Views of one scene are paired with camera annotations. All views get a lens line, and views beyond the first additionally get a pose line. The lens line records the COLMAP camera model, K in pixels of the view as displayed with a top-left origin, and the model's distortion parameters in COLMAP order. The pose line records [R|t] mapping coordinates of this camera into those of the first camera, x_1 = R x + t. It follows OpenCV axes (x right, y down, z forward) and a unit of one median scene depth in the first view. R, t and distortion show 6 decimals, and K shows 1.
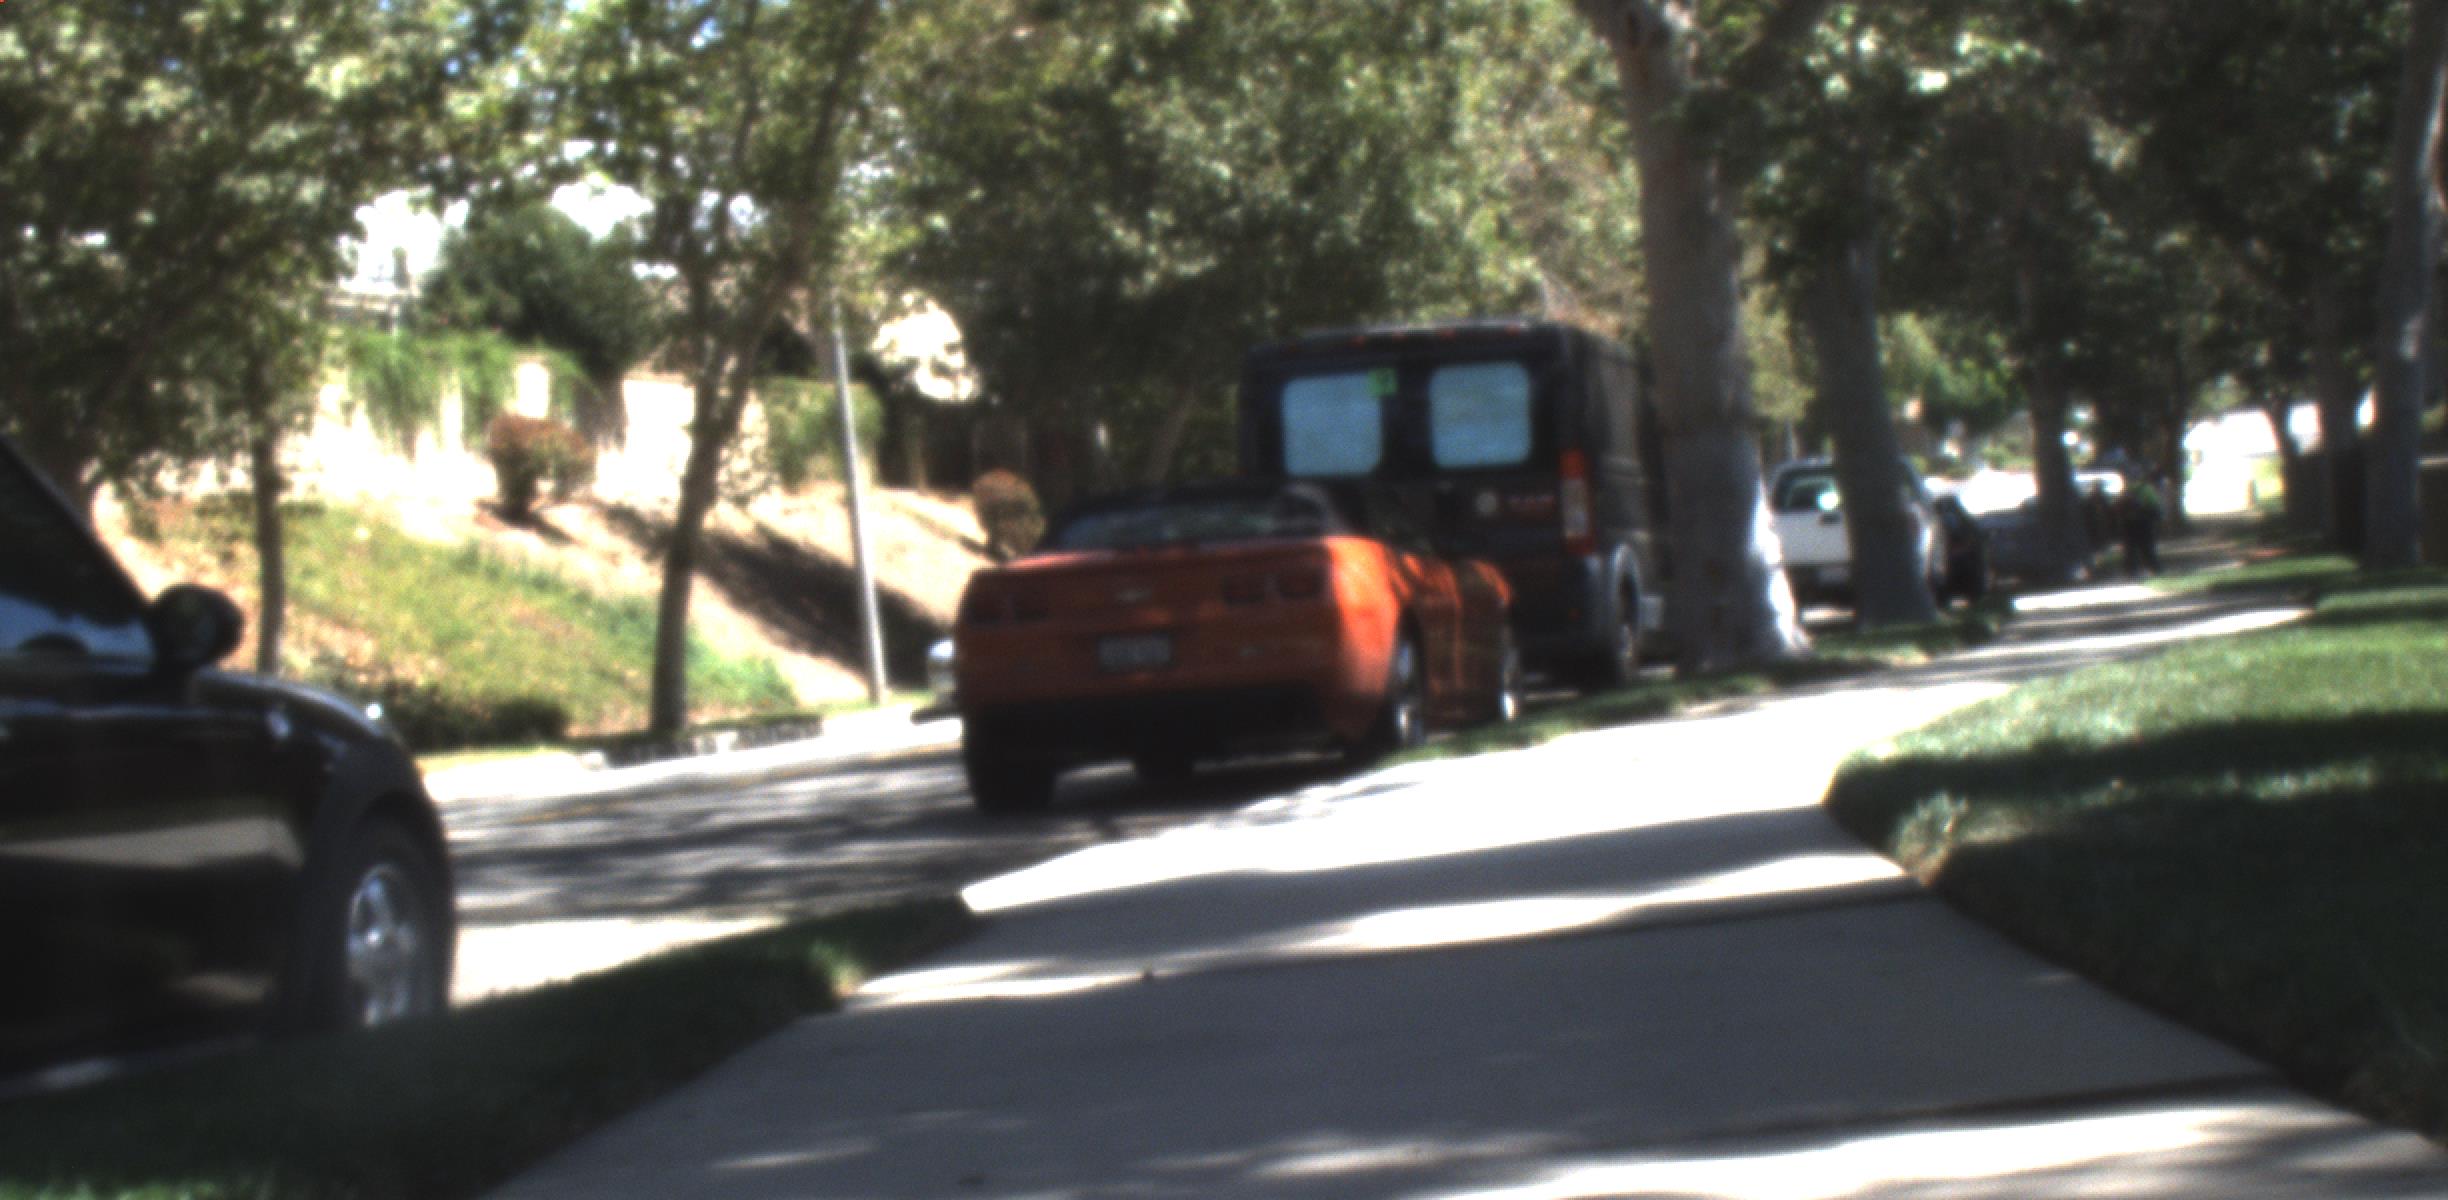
lens RADIAL K [[4680.6, 0, 1291.9], [0, 4680.6, 1021.8], [0, 0, 1]] dist [-0.178753, 0.722537]
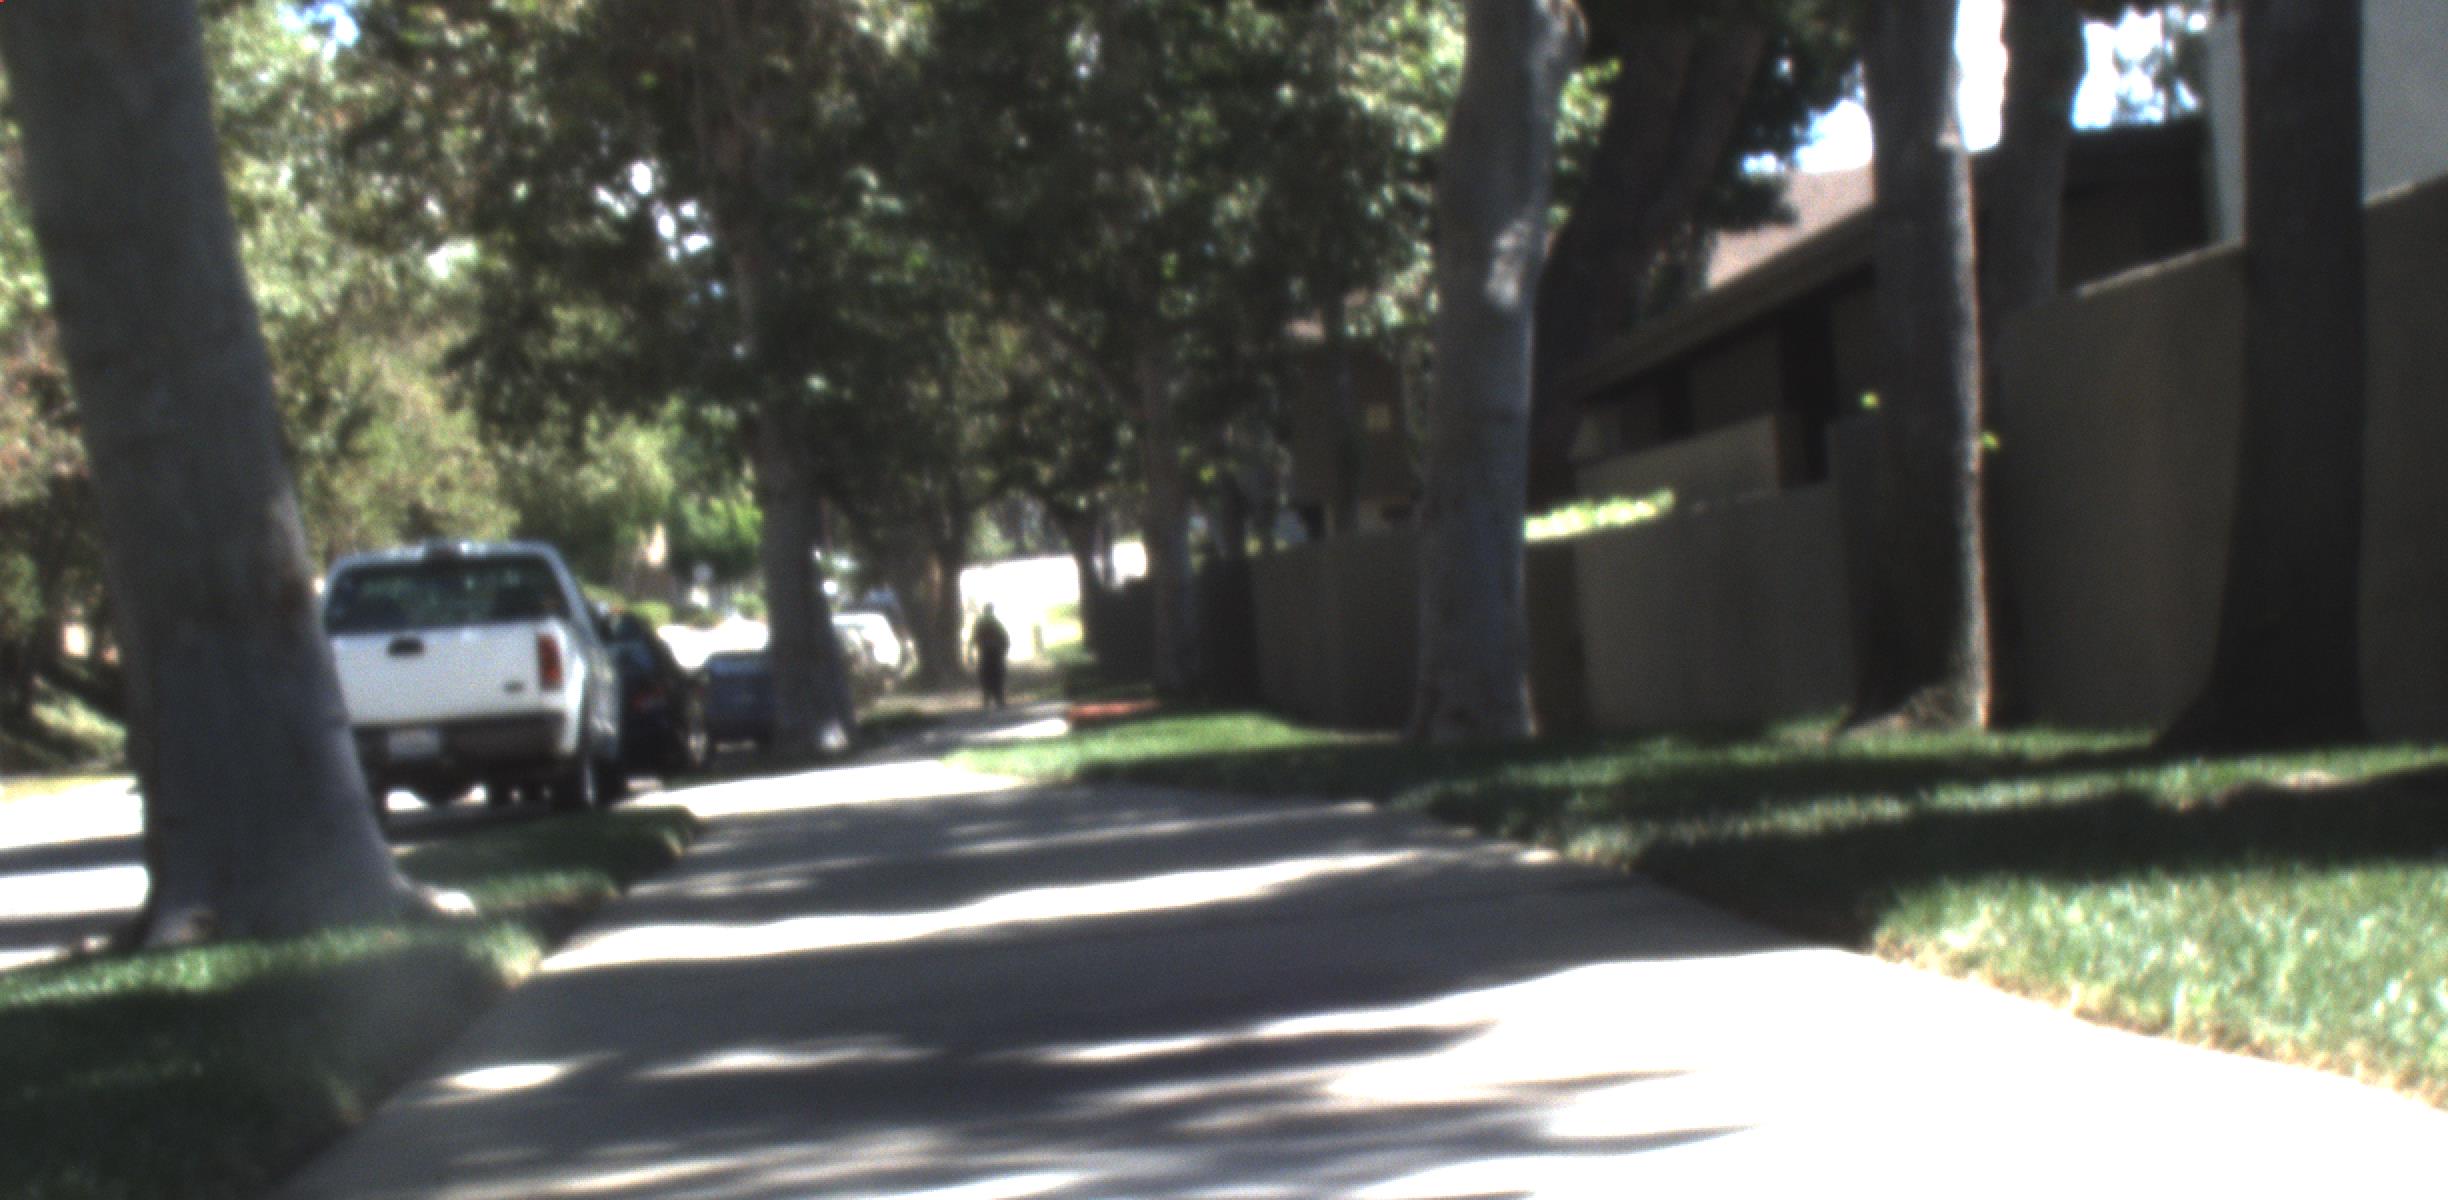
lens RADIAL K [[4680.6, 0, 1291.9], [0, 4680.6, 1021.8], [0, 0, 1]] dist [-0.178753, 0.722537]
pose [[0.965506, -0.008406, 0.260246, 0.055119], [0.017106, 0.999367, -0.031186, -0.032183], [-0.259819, 0.034562, 0.965039, 0.322793]]
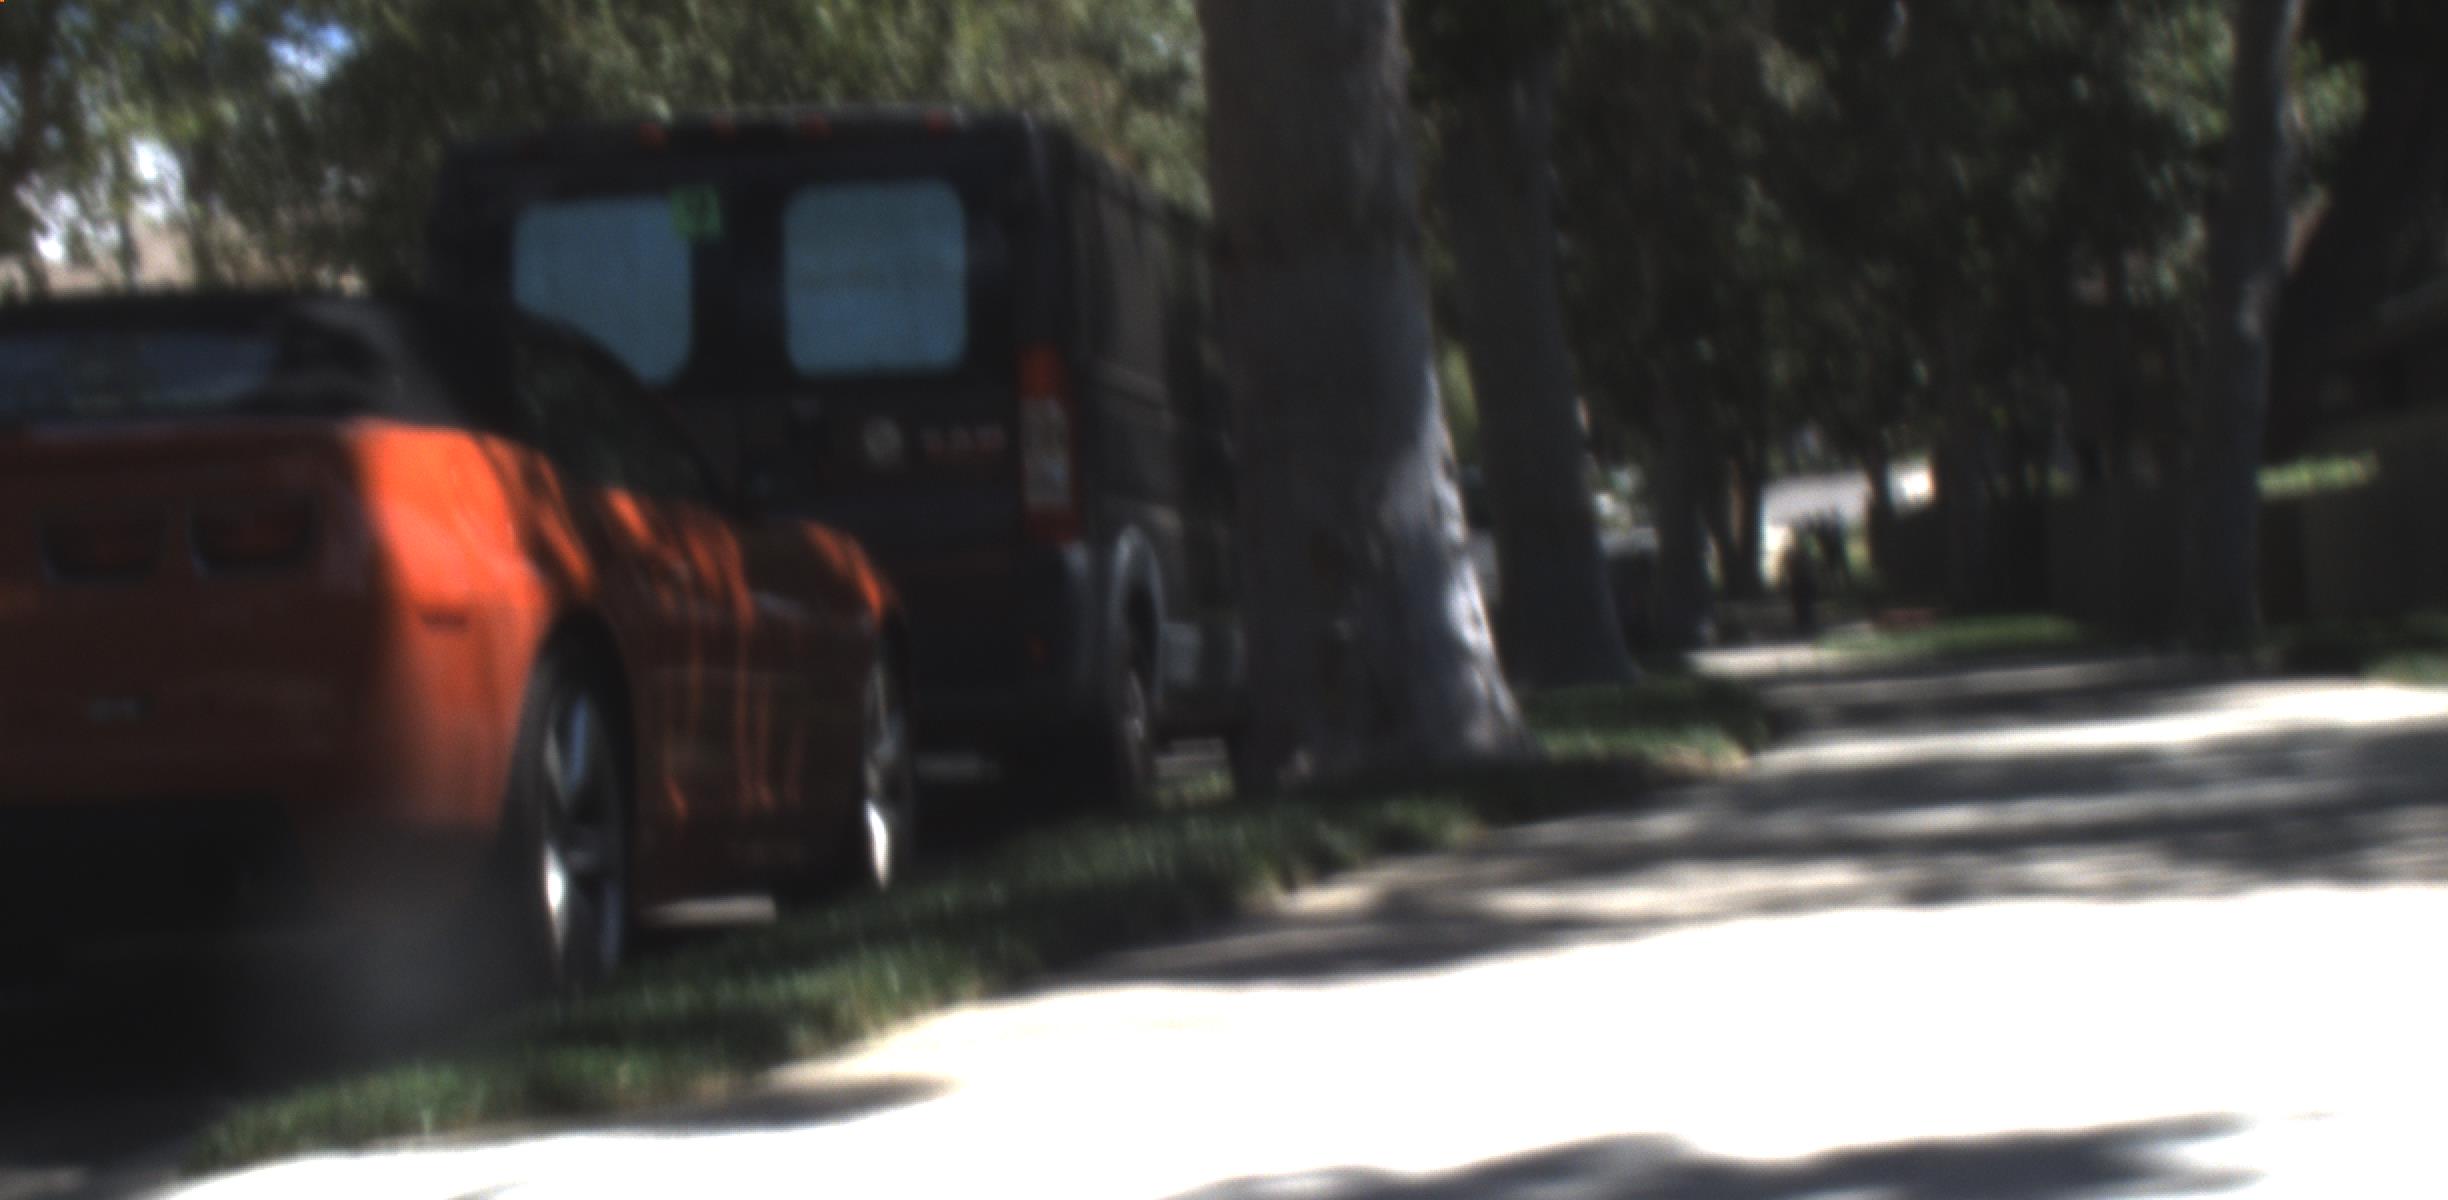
lens RADIAL K [[4680.6, 0, 1291.9], [0, 4680.6, 1021.8], [0, 0, 1]] dist [-0.178753, 0.722537]
pose [[0.994265, 0.022605, 0.104527, 0.013694], [-0.021357, 0.999687, -0.013046, -0.015304], [-0.104790, 0.010739, 0.994436, 0.185198]]
